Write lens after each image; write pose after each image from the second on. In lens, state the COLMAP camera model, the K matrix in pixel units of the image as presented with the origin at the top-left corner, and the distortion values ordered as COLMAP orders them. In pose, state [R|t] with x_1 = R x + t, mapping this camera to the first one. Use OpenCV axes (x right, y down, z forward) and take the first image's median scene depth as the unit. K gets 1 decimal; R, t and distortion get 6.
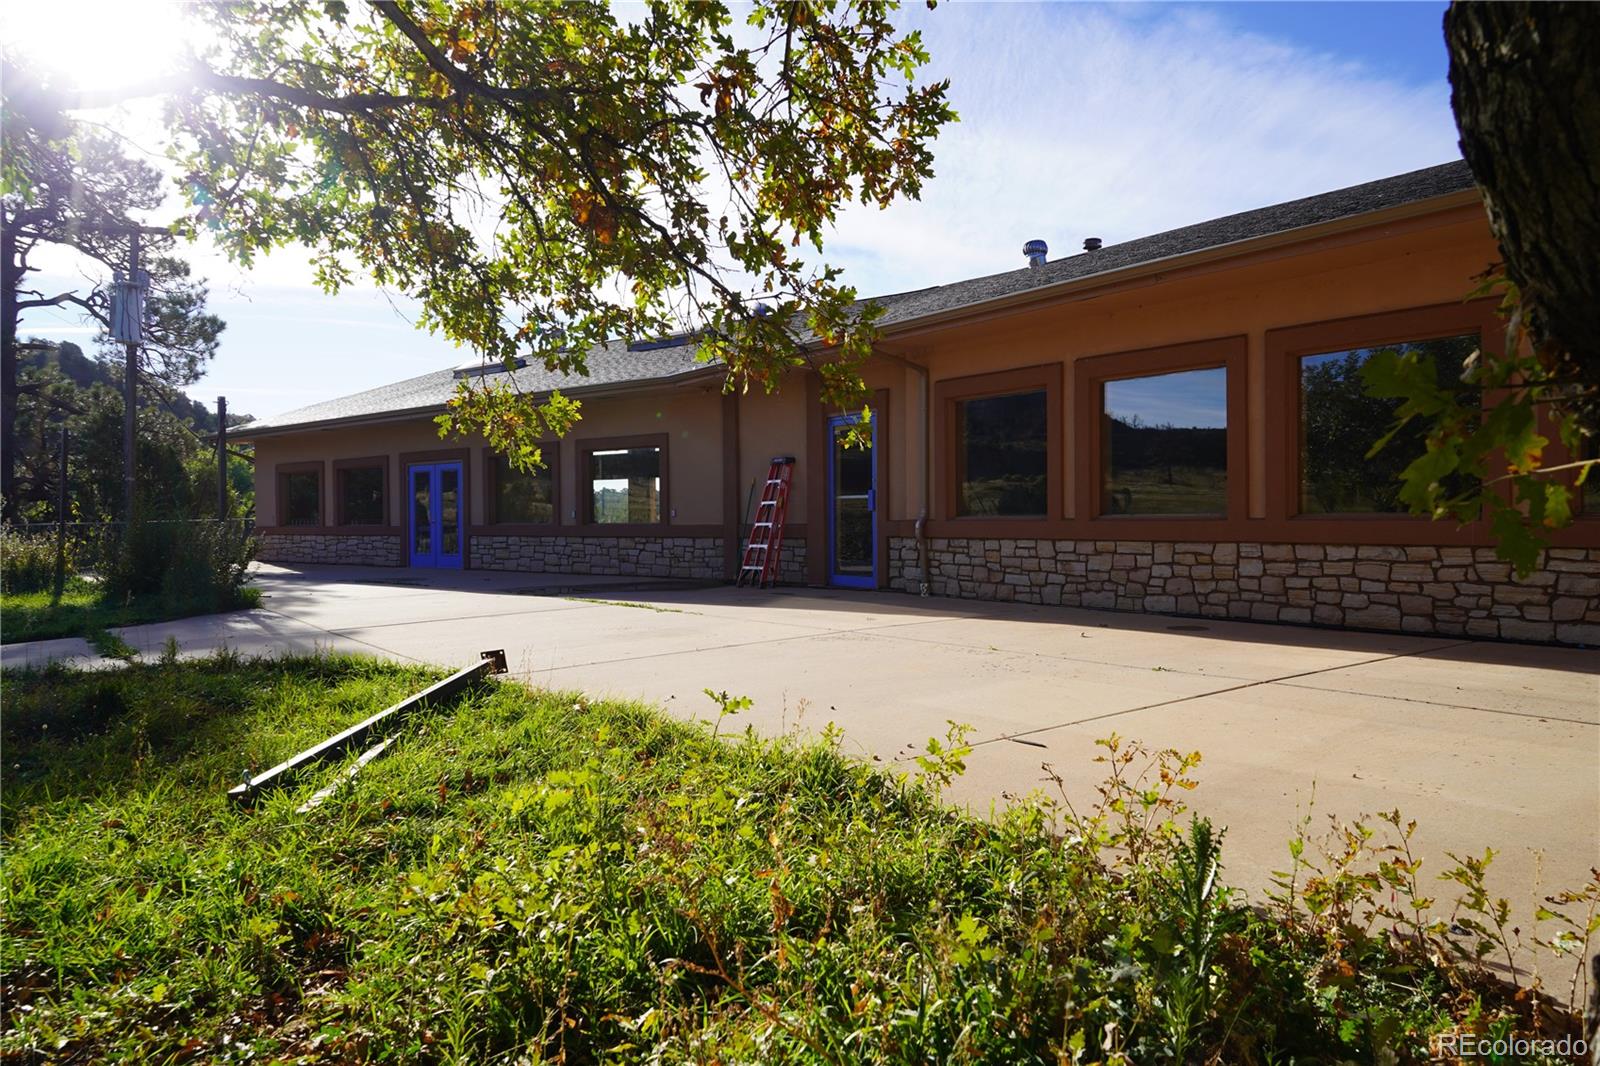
lens RADIAL K [[1088.6, 0, 801.1], [0, 1088.6, 519.4], [0, 0, 1]] dist [0.002620, 0.005103]
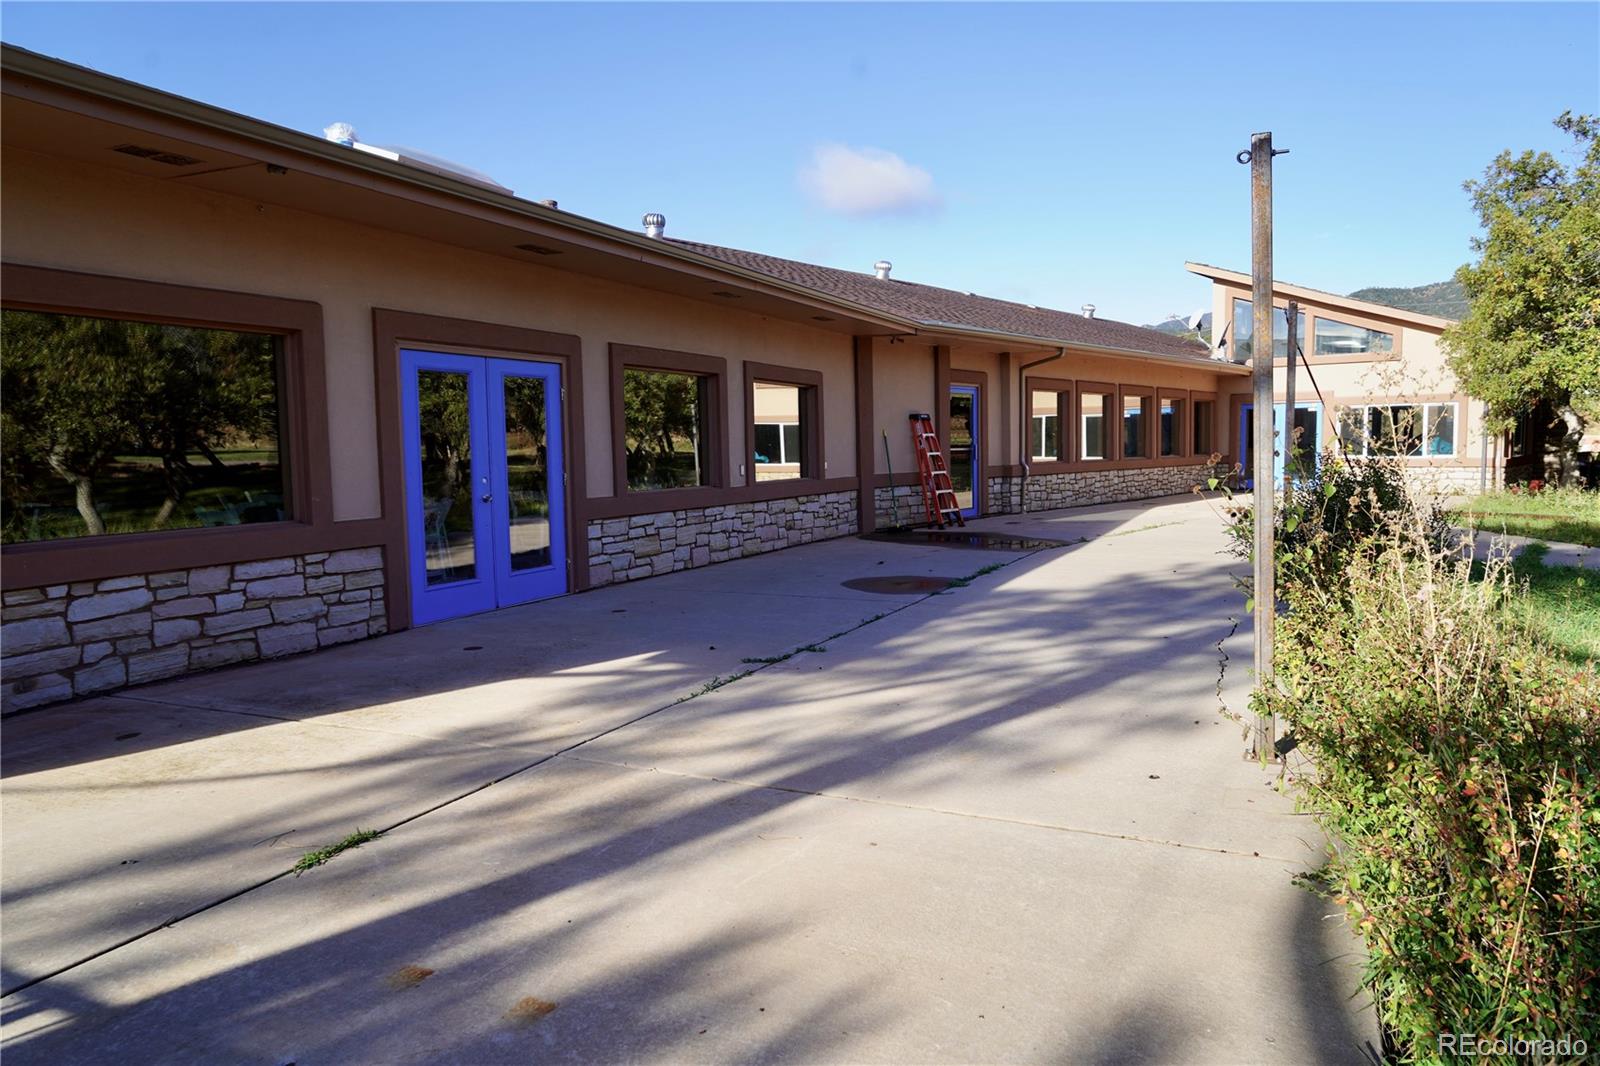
lens RADIAL K [[1088.6, 0, 801.1], [0, 1088.6, 519.4], [0, 0, 1]] dist [0.002620, 0.005103]
pose [[-0.270731, -0.045405, 0.961584, -0.864493], [0.025833, 0.998185, 0.054406, -0.010152], [-0.962308, 0.039570, -0.269067, 1.131552]]
